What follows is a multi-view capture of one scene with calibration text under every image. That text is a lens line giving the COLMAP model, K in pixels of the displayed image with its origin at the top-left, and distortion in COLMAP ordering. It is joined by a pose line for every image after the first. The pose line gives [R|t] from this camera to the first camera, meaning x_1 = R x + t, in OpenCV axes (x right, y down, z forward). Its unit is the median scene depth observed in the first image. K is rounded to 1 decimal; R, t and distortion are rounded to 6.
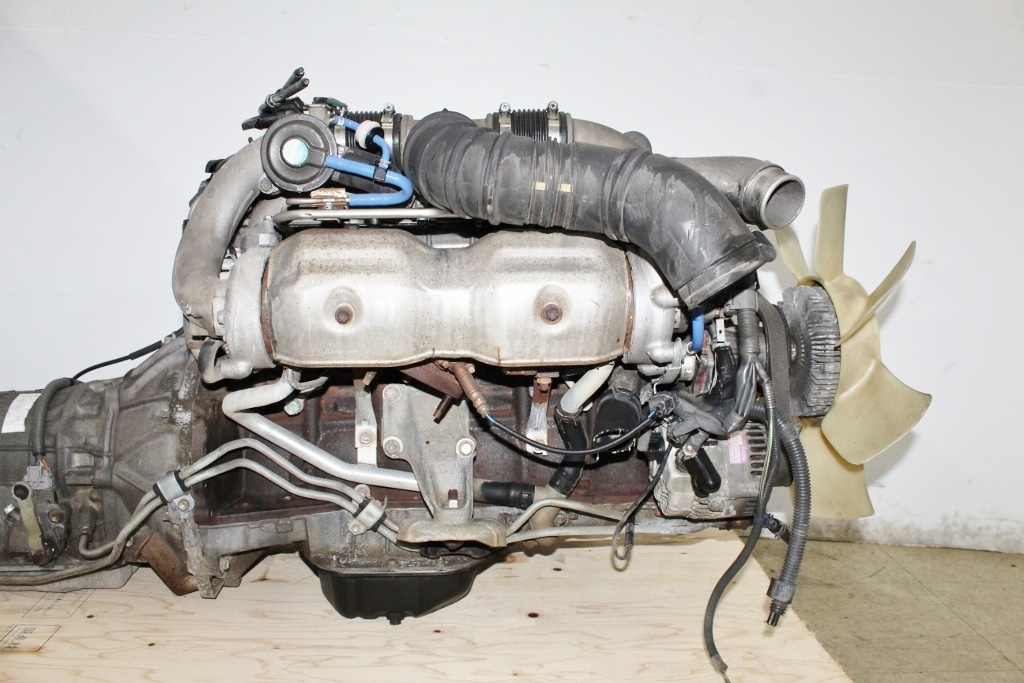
lens RADIAL K [[854.3, 0, 518.1], [0, 854.3, 340.7], [0, 0, 1]] dist [-0.163846, 0.142535]
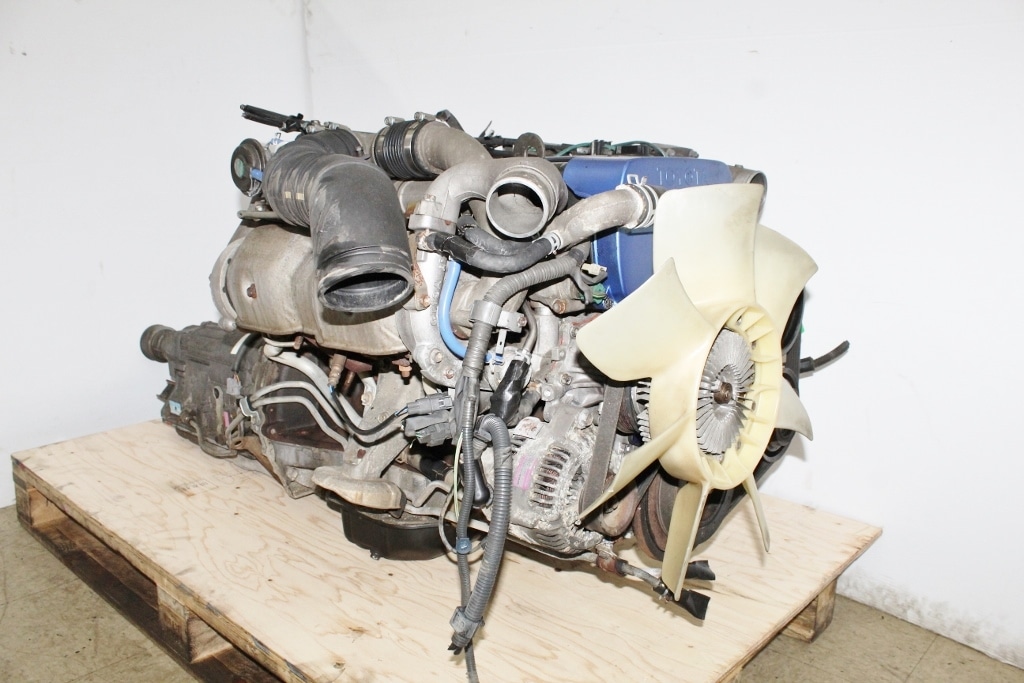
lens RADIAL K [[854.3, 0, 518.1], [0, 854.3, 340.7], [0, 0, 1]] dist [-0.163846, 0.142535]
pose [[0.699850, 0.126351, -0.703026, 0.874961], [-0.113821, 0.991381, 0.064869, -0.074389], [0.705163, 0.034621, 0.708200, 0.316701]]
